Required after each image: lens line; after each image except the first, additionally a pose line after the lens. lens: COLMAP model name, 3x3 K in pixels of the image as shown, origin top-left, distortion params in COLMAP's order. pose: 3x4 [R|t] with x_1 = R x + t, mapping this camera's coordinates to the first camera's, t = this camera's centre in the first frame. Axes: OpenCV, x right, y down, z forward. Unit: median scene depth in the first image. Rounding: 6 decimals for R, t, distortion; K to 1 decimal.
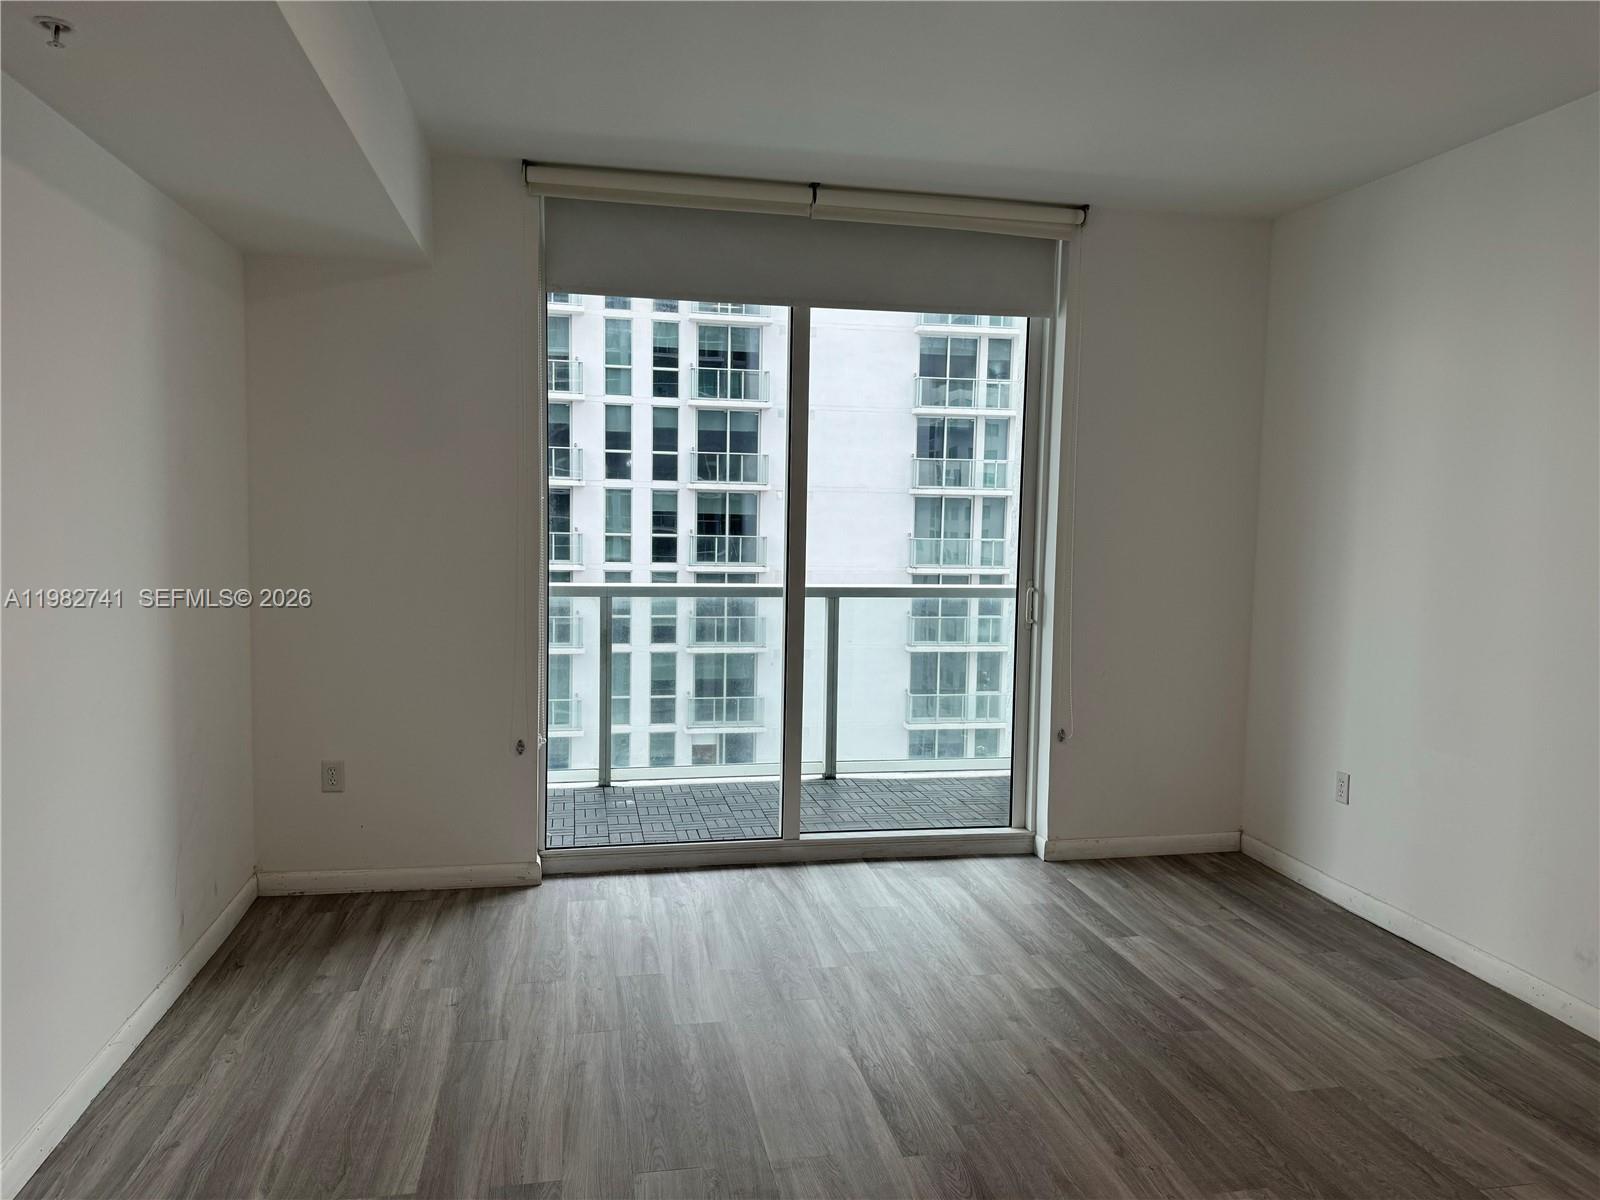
lens RADIAL K [[1140.9, 0, 800.0], [0, 1140.9, 600.0], [0, 0, 1]] dist [0.093071, -0.115322]
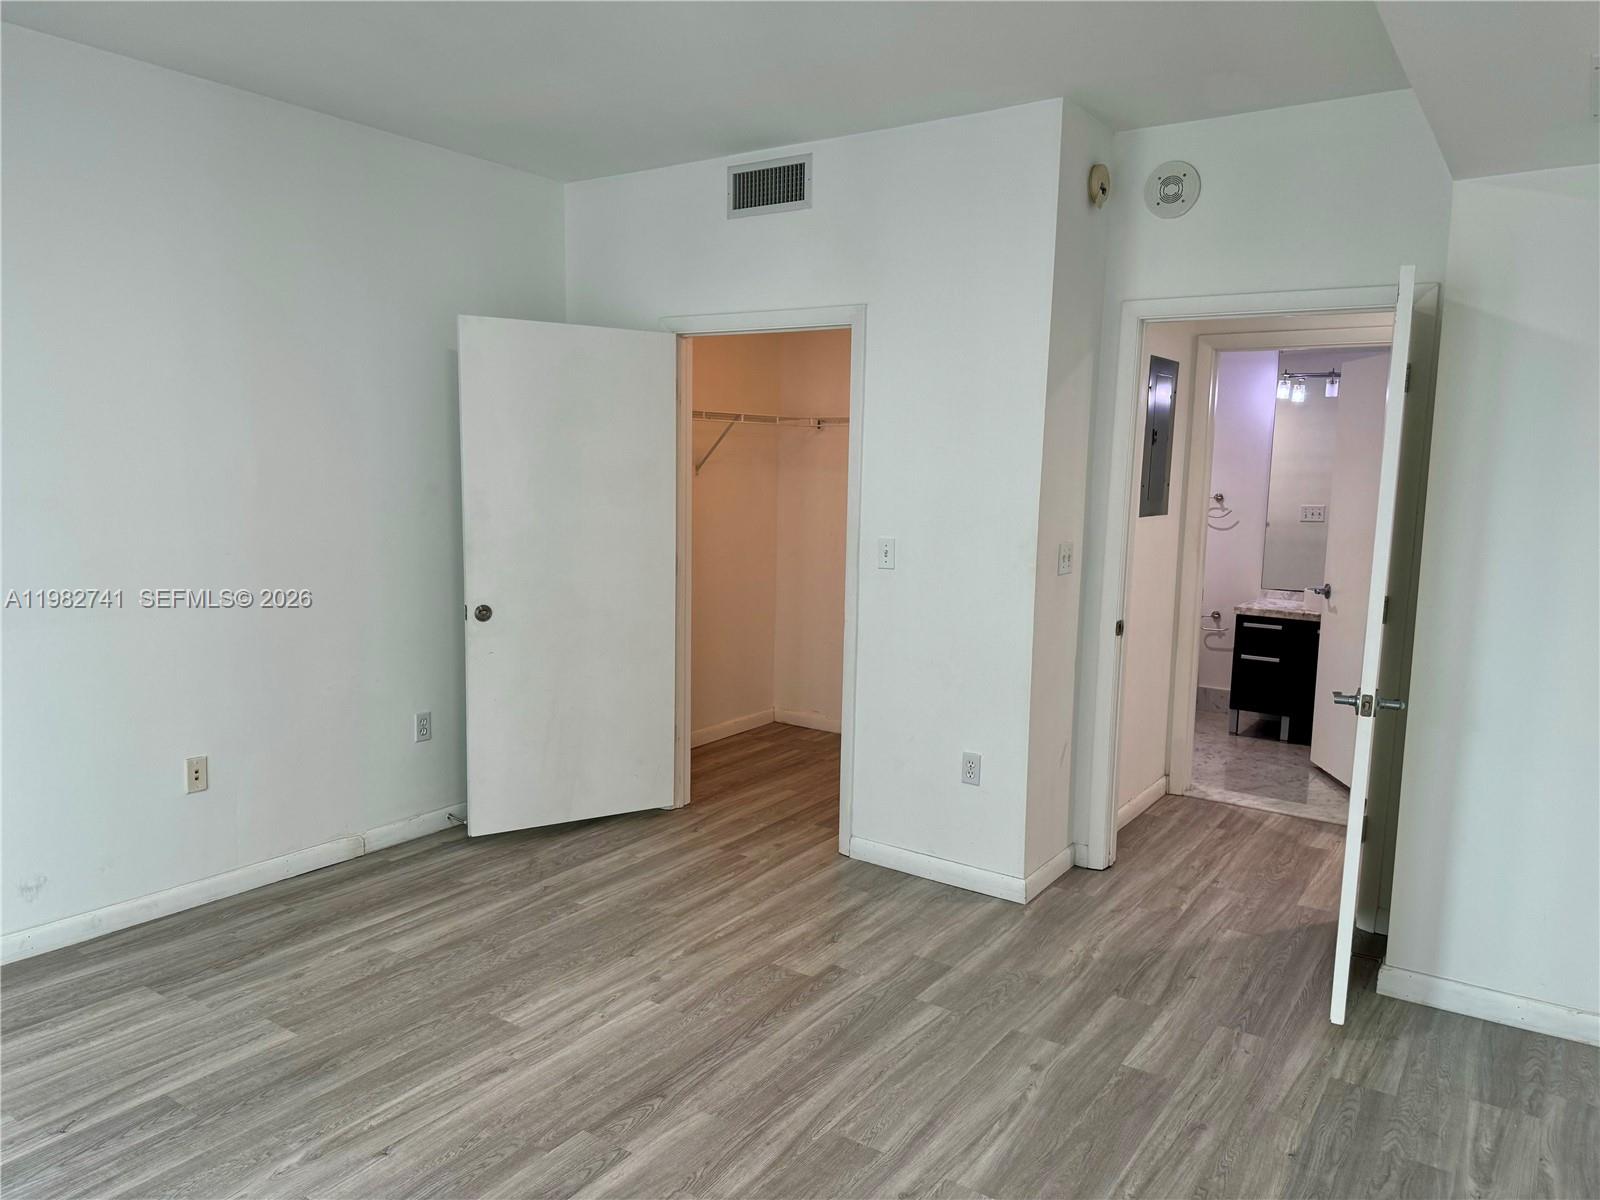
lens RADIAL K [[1135.1, 0, 800.0], [0, 1135.1, 600.0], [0, 0, 1]] dist [0.169779, -0.264883]
pose [[-0.683787, -0.122333, 0.719354, -0.366316], [0.041839, 0.977651, 0.206030, -0.091240], [-0.728481, 0.170978, -0.663387, 0.835232]]
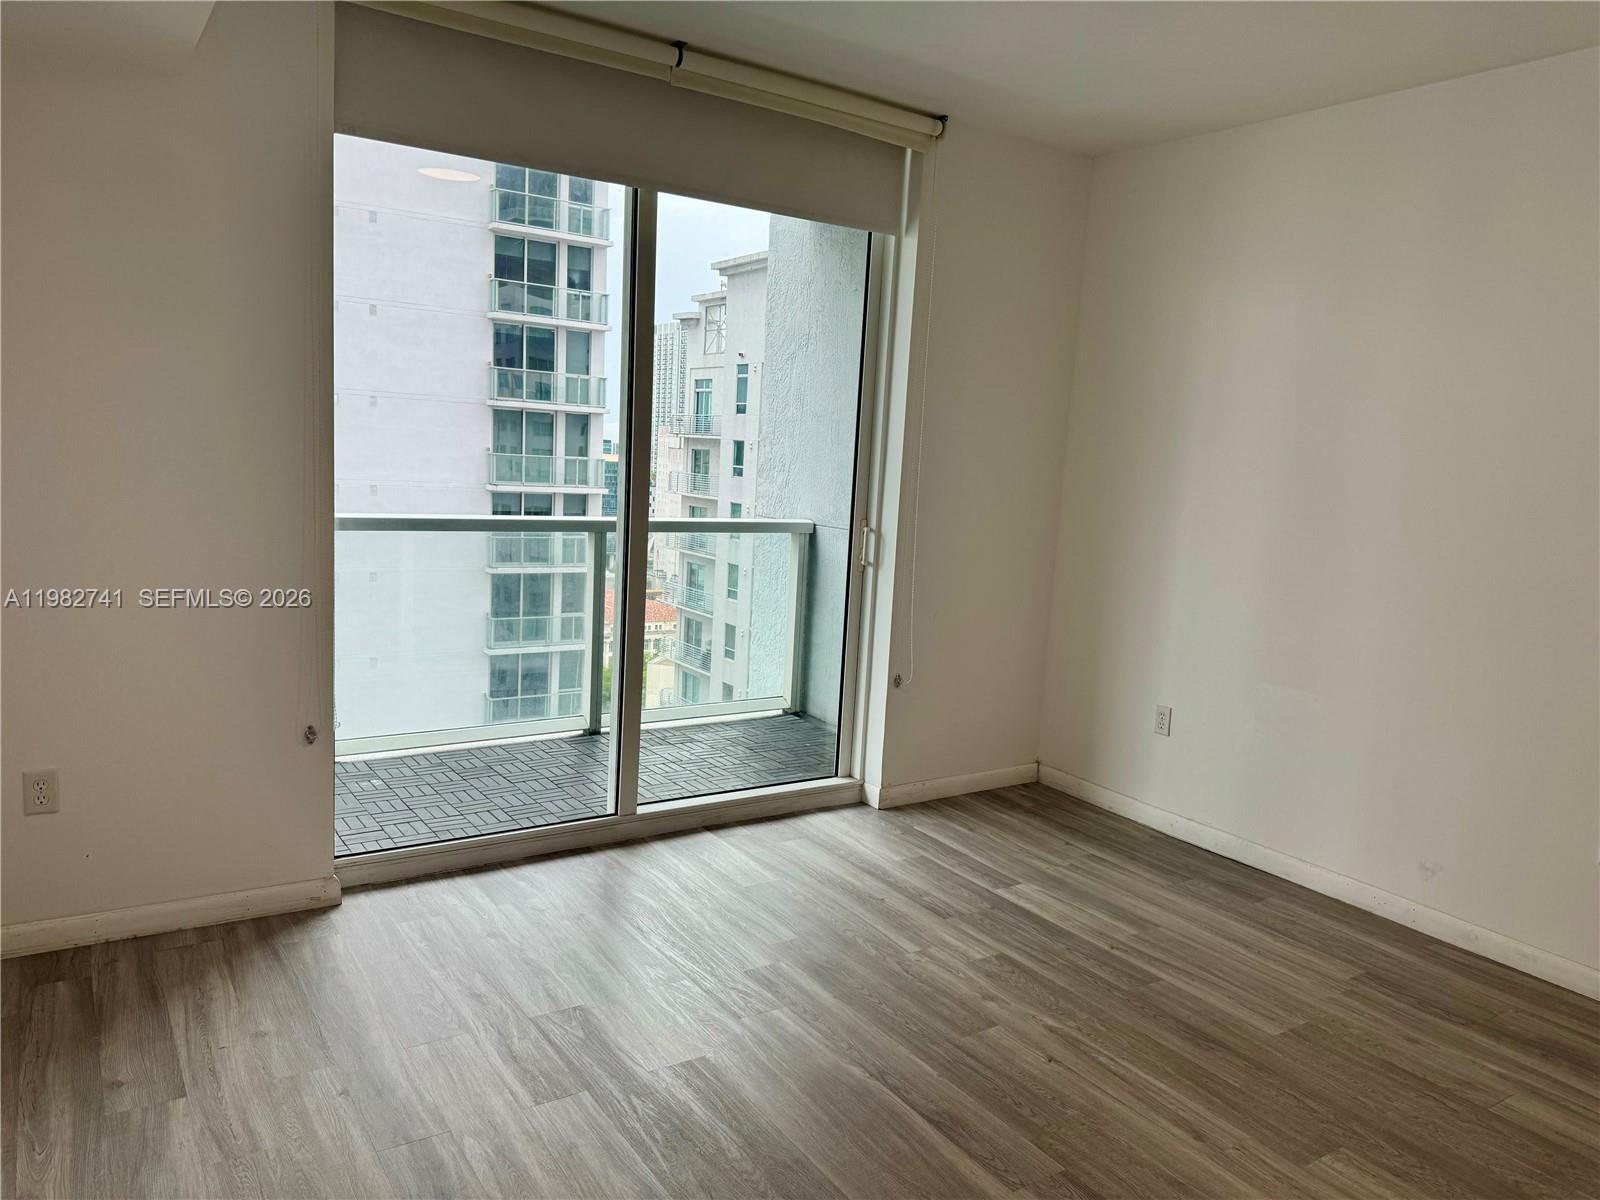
lens RADIAL K [[1135.1, 0, 800.0], [0, 1135.1, 600.0], [0, 0, 1]] dist [0.169779, -0.264883]
pose [[0.924915, -0.021222, 0.379582, -0.222554], [-0.006304, 0.997447, 0.071126, -0.018666], [-0.380122, -0.068178, 0.922420, 0.155528]]
